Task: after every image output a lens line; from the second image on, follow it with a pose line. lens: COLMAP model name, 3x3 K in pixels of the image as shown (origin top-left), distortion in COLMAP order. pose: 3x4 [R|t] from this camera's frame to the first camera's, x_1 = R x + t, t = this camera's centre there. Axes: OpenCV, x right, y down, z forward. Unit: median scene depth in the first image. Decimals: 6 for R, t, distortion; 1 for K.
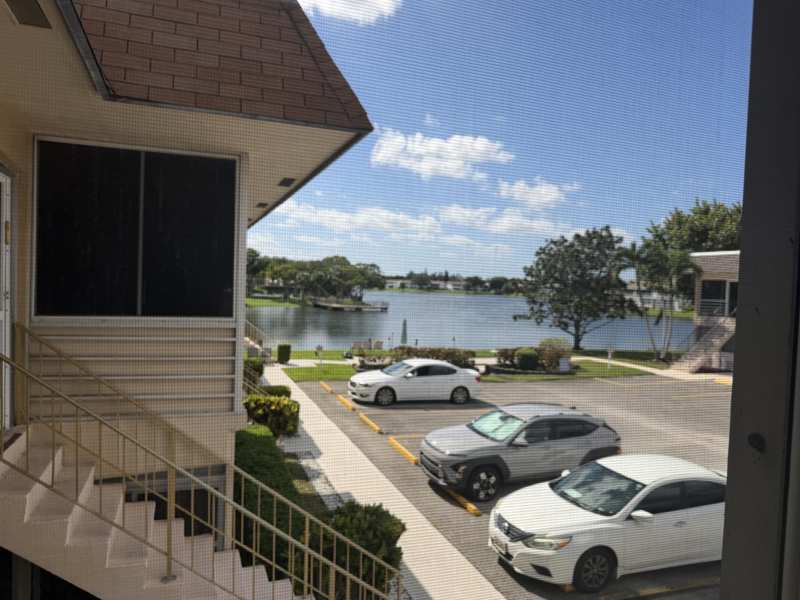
lens RADIAL K [[560.8, 0, 400.0], [0, 560.8, 300.0], [0, 0, 1]] dist [0.005112, 0.000327]
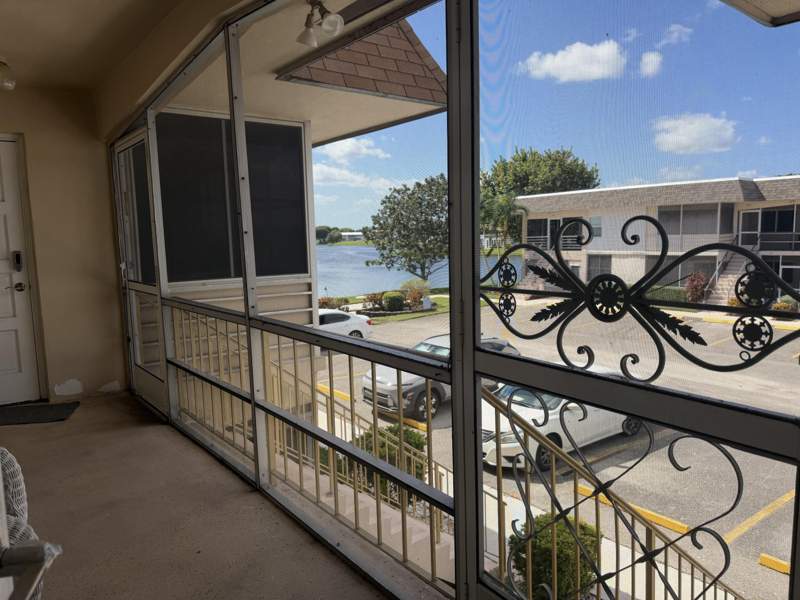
lens RADIAL K [[559.5, 0, 400.0], [0, 559.5, 300.0], [0, 0, 1]] dist [0.108966, -0.000085]
pose [[0.942853, -0.092876, 0.320005, -0.101639], [0.064313, 0.993034, 0.098724, -0.003043], [-0.326945, -0.072502, 0.942258, -0.023921]]
